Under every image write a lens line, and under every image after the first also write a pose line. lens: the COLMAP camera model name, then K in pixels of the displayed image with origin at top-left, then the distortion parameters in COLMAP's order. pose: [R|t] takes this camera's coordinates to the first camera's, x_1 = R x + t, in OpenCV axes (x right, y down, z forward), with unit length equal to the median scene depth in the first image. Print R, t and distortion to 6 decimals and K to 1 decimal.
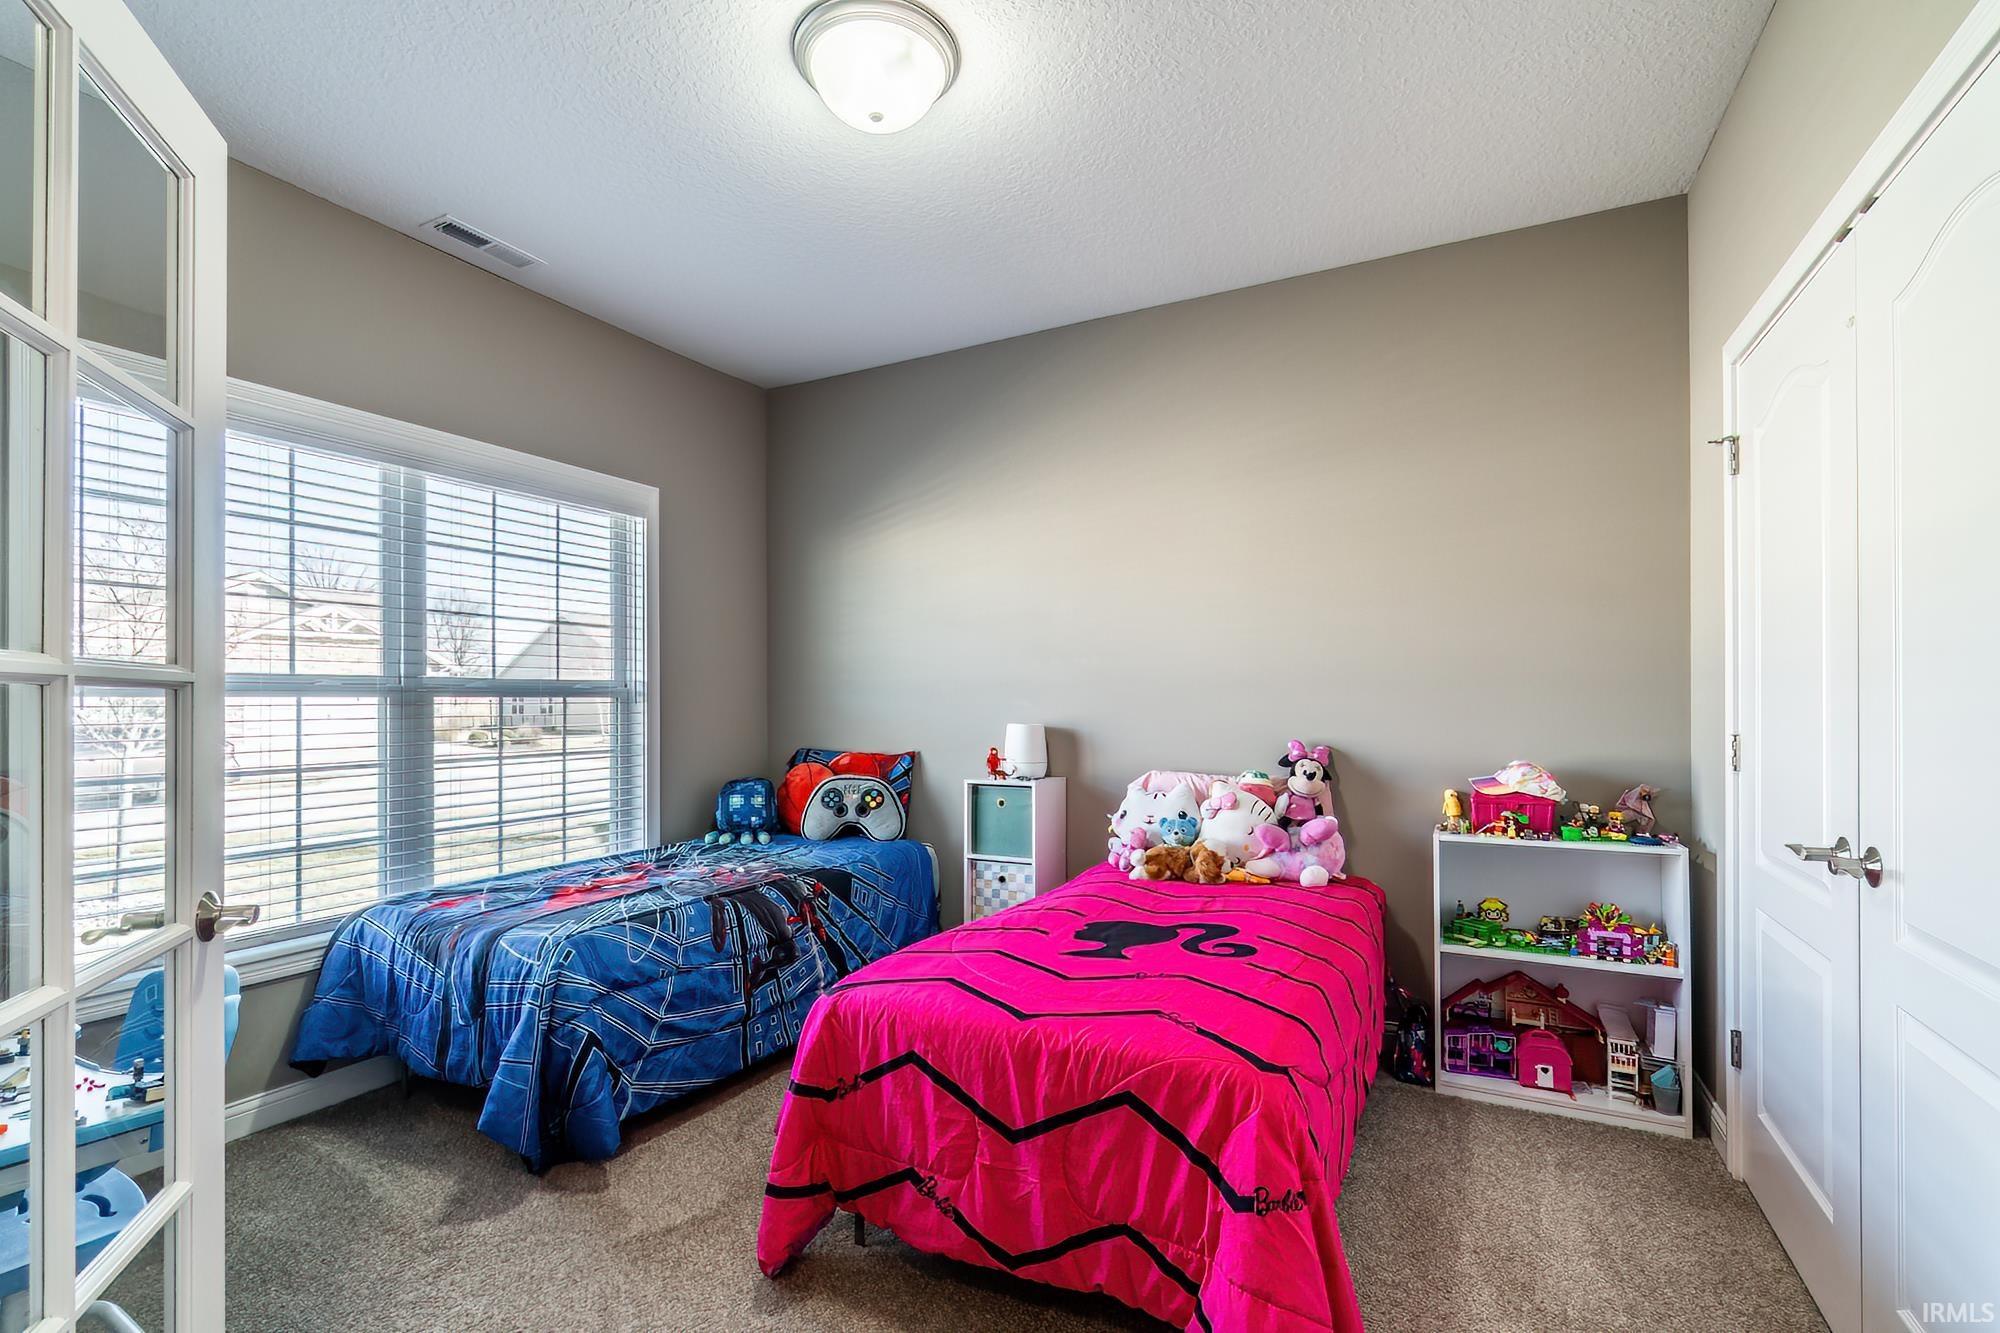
lens RADIAL K [[898.6, 0, 979.0], [0, 898.6, 704.7], [0, 0, 1]] dist [-0.003046, -0.000257]
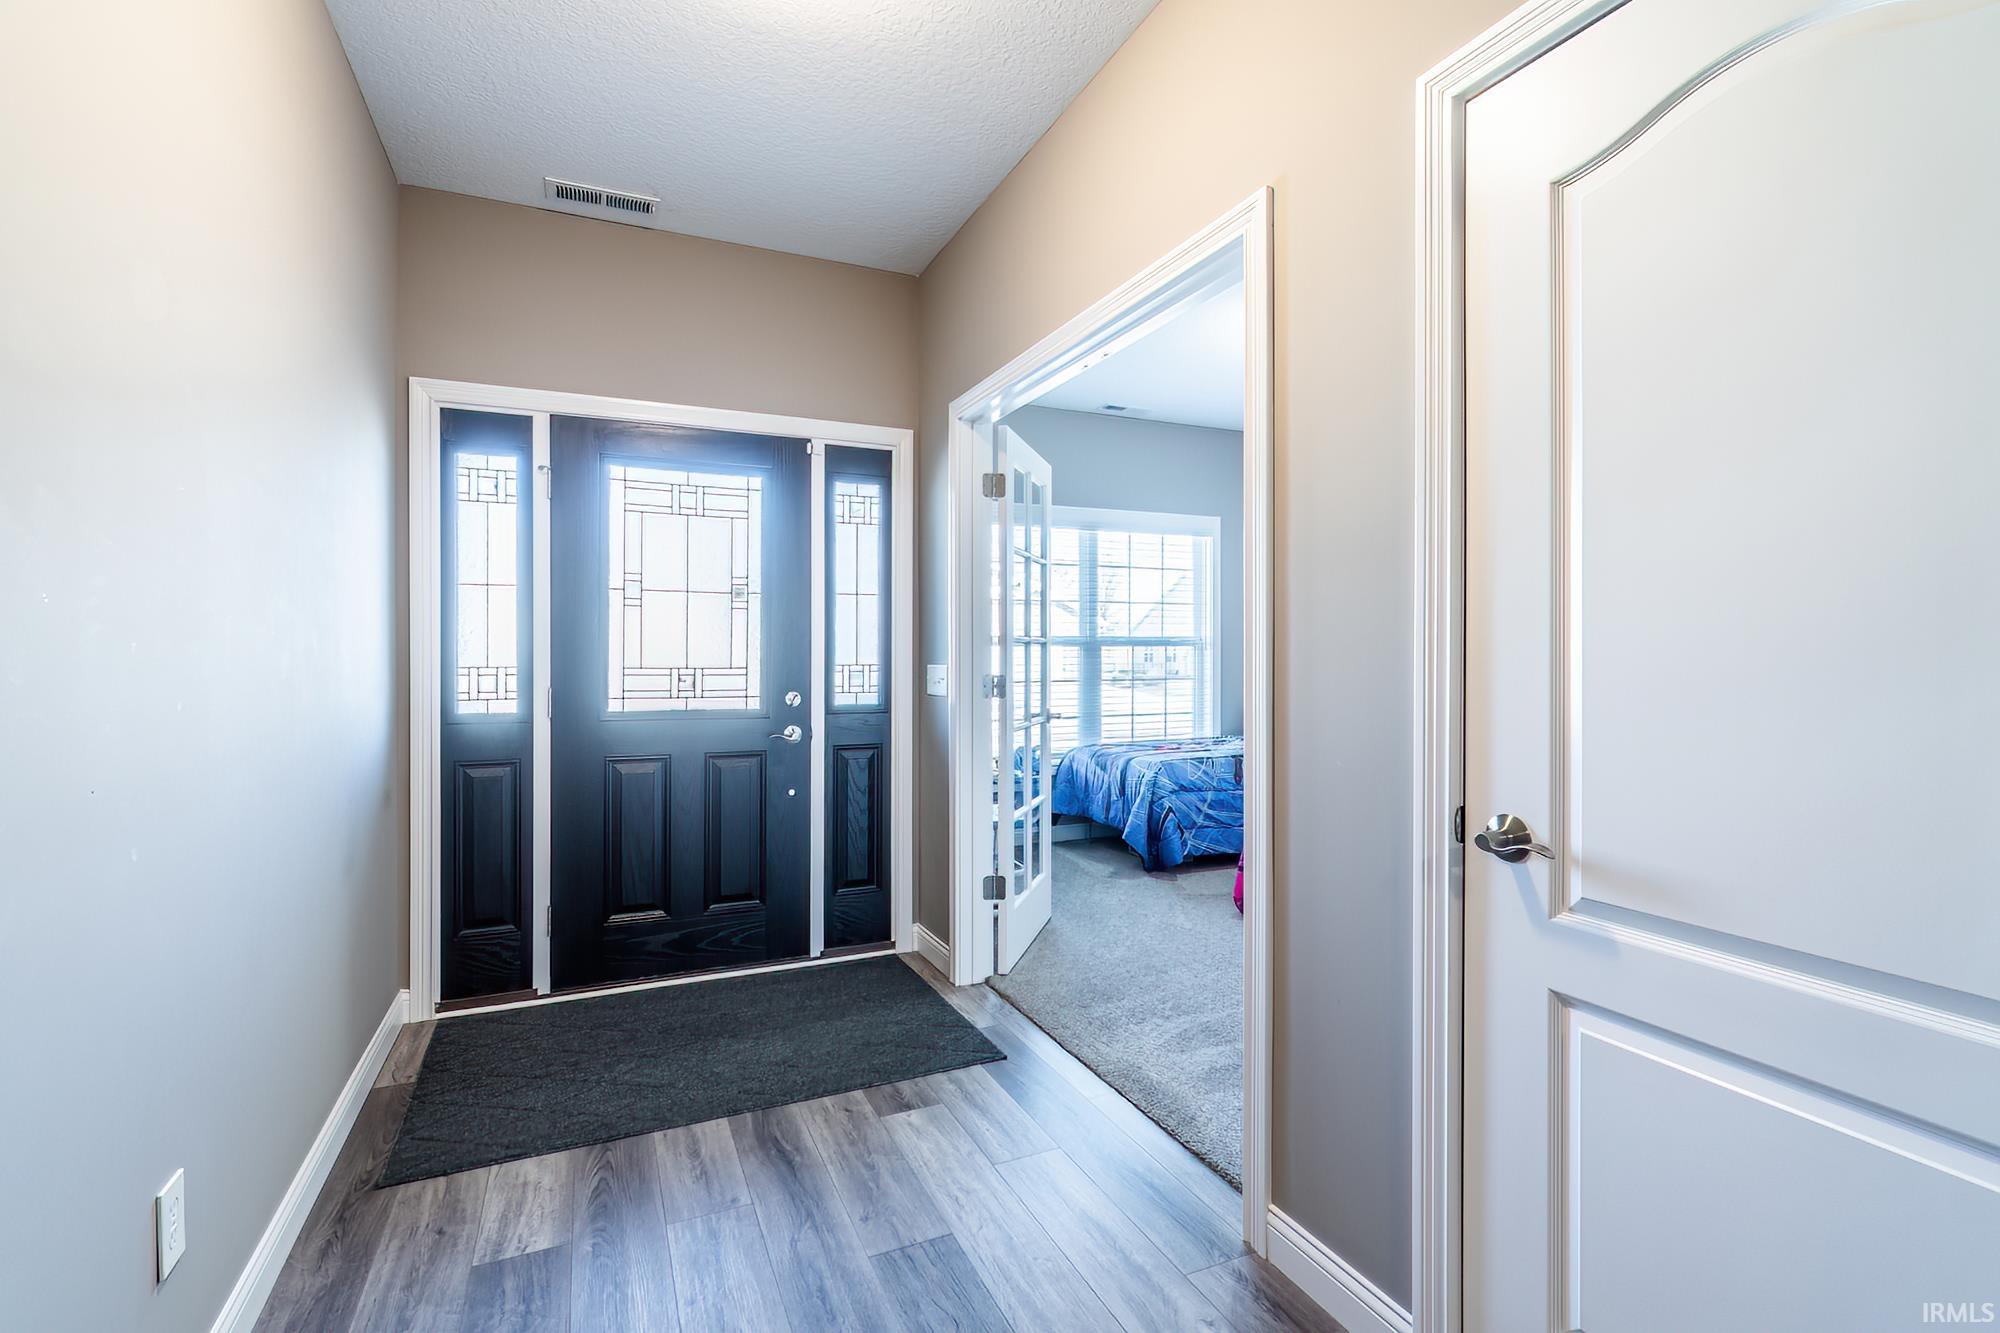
lens RADIAL K [[871.2, 0, 1006.1], [0, 871.2, 656.9], [0, 0, 1]] dist [-0.001818, -0.000157]
pose [[0.804361, 0.003395, -0.594131, 0.424624], [-0.000930, 0.999990, 0.004456, 0.006827], [0.594140, -0.003032, 0.804356, -0.784475]]
